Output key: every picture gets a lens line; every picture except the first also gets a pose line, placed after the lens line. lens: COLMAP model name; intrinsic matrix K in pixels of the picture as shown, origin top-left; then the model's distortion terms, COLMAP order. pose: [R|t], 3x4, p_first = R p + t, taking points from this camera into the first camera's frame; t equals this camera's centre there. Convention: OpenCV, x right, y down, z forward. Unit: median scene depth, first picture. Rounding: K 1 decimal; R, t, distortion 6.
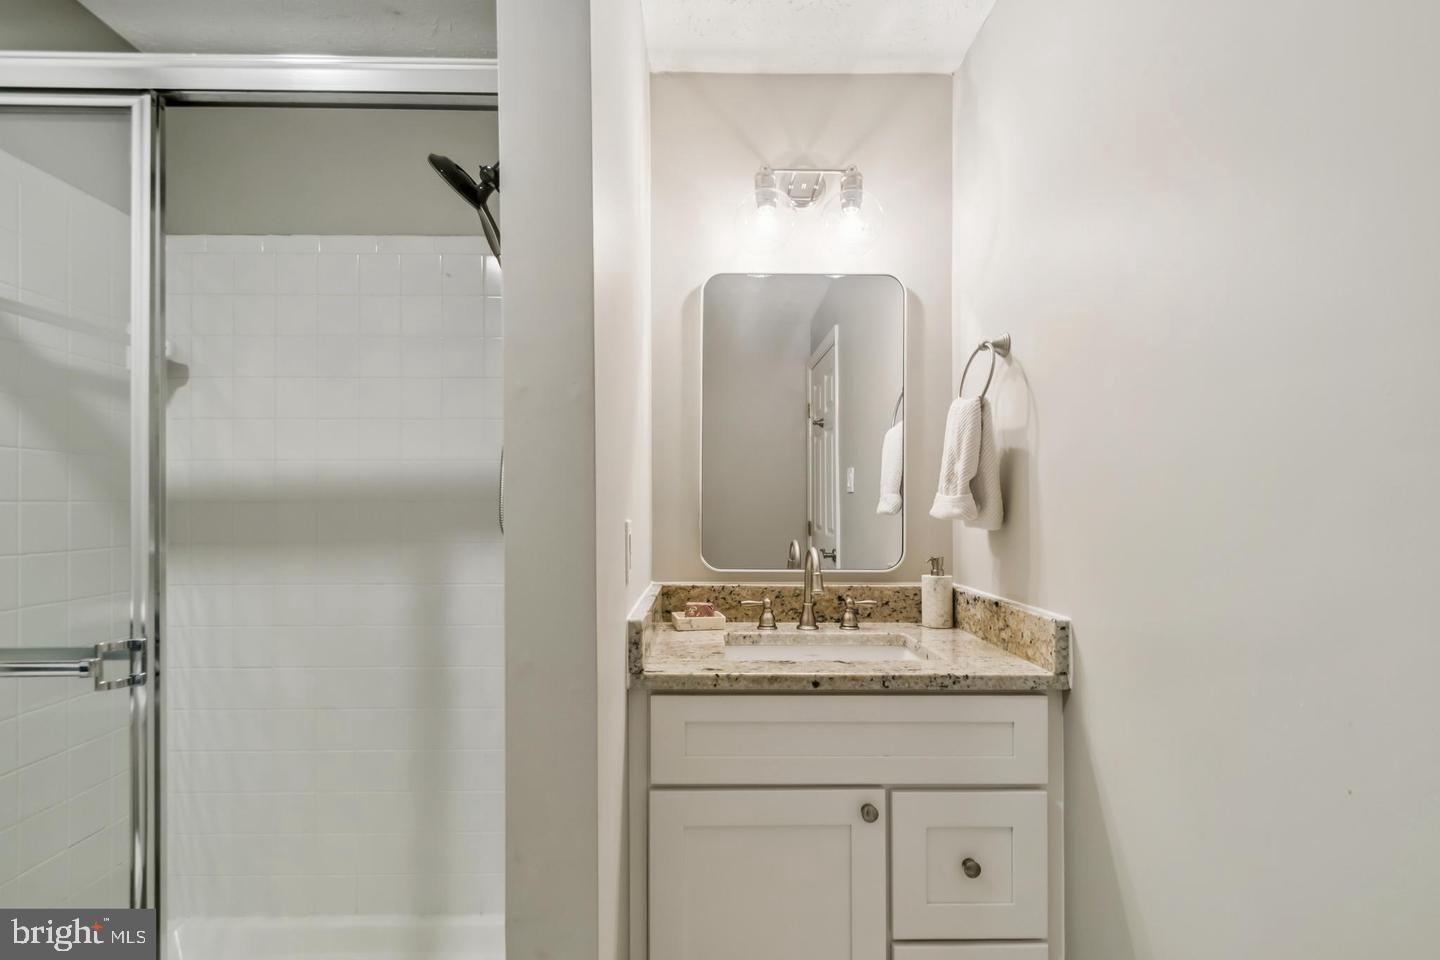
lens RADIAL K [[659.6, 0, 710.6], [0, 659.6, 491.1], [0, 0, 1]] dist [-0.000985, -0.000750]
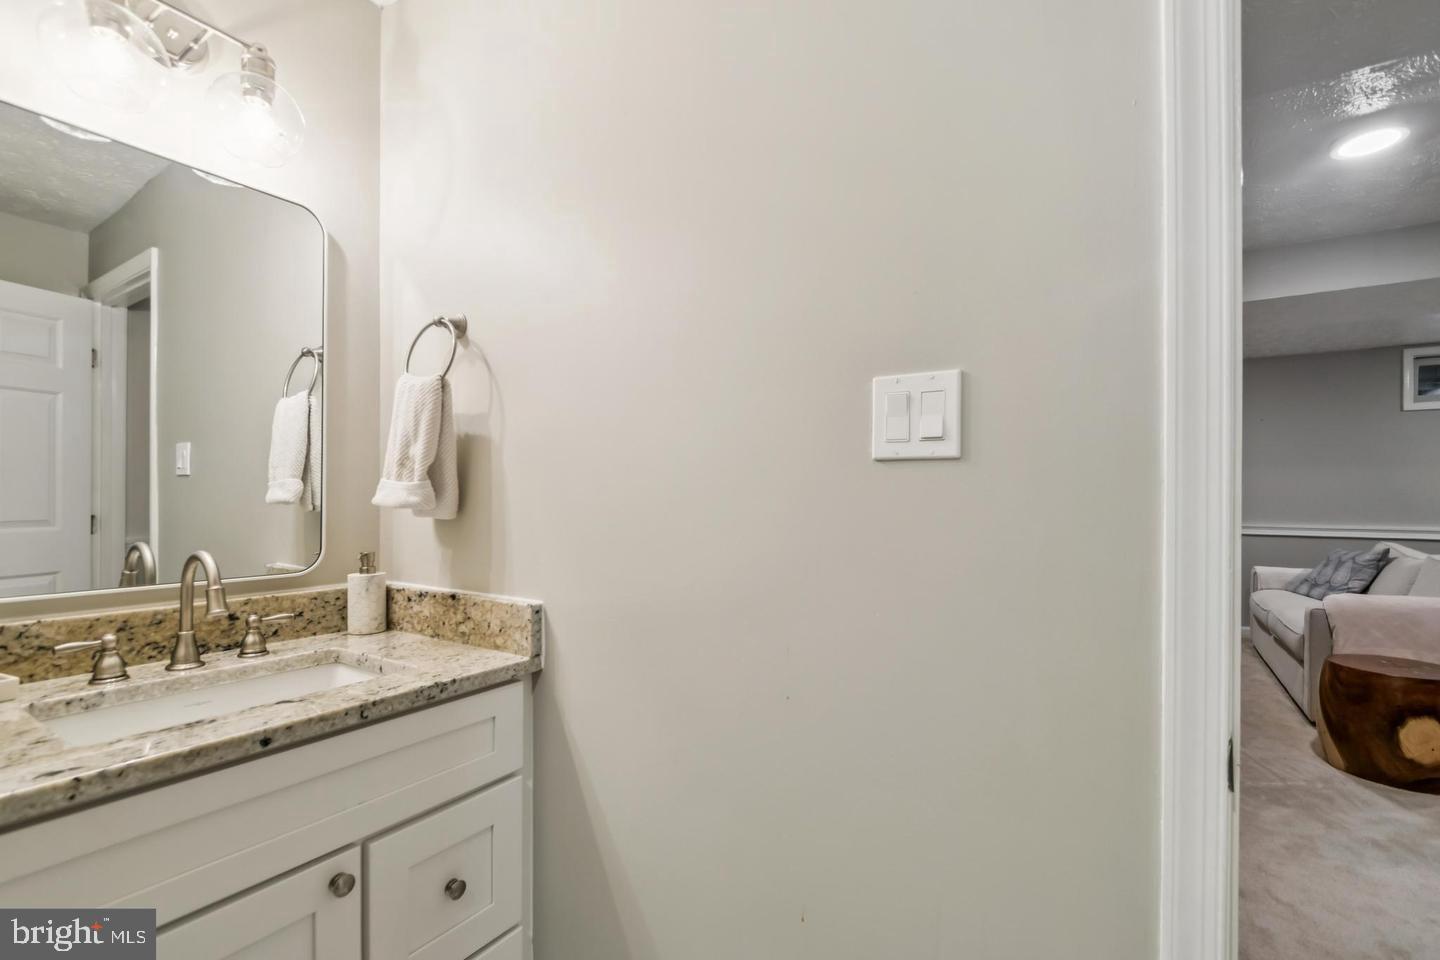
lens RADIAL K [[641.2, 0, 717.0], [0, 641.2, 487.1], [0, 0, 1]] dist [0.008666, -0.006795]
pose [[0.554218, 0.013259, 0.832266, -0.124941], [-0.022497, 0.999746, -0.000946, 0.005375], [-0.832068, -0.018199, 0.554376, 0.173339]]
